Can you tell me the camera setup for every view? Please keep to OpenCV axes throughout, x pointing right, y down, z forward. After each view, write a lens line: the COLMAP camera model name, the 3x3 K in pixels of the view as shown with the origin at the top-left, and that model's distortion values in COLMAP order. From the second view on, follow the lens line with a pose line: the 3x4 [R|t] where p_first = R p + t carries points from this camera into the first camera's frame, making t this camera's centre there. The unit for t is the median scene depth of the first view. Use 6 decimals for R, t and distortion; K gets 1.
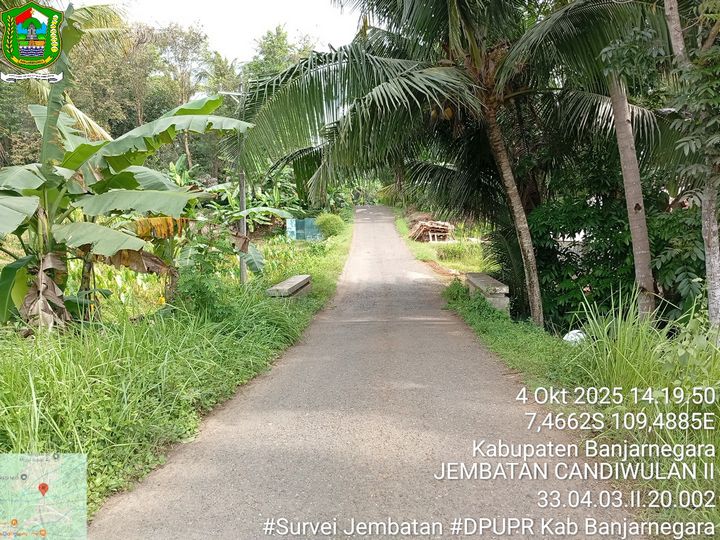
lens RADIAL K [[549.3, 0, 360.0], [0, 549.3, 270.0], [0, 0, 1]] dist [0.101285, -0.213586]
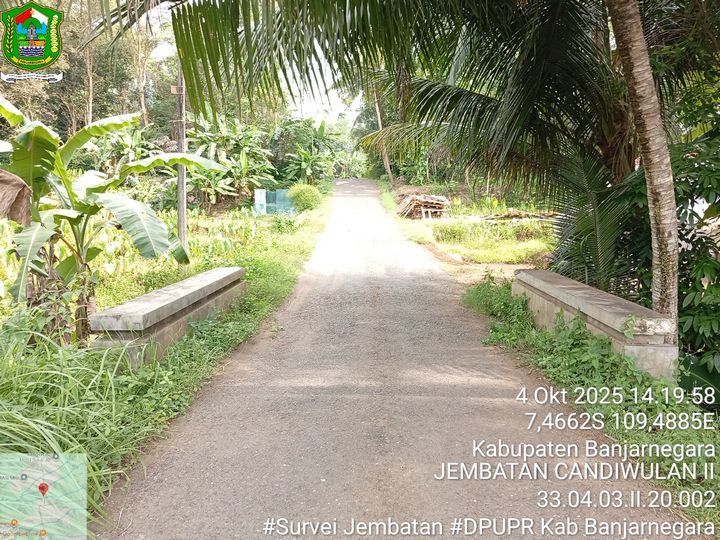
lens RADIAL K [[549.3, 0, 360.0], [0, 549.3, 270.0], [0, 0, 1]] dist [0.101285, -0.213586]
pose [[0.999243, 0.018459, 0.034234, 0.003709], [-0.019810, 0.999021, 0.039549, -0.004184], [-0.033470, -0.040197, 0.998631, 0.129014]]
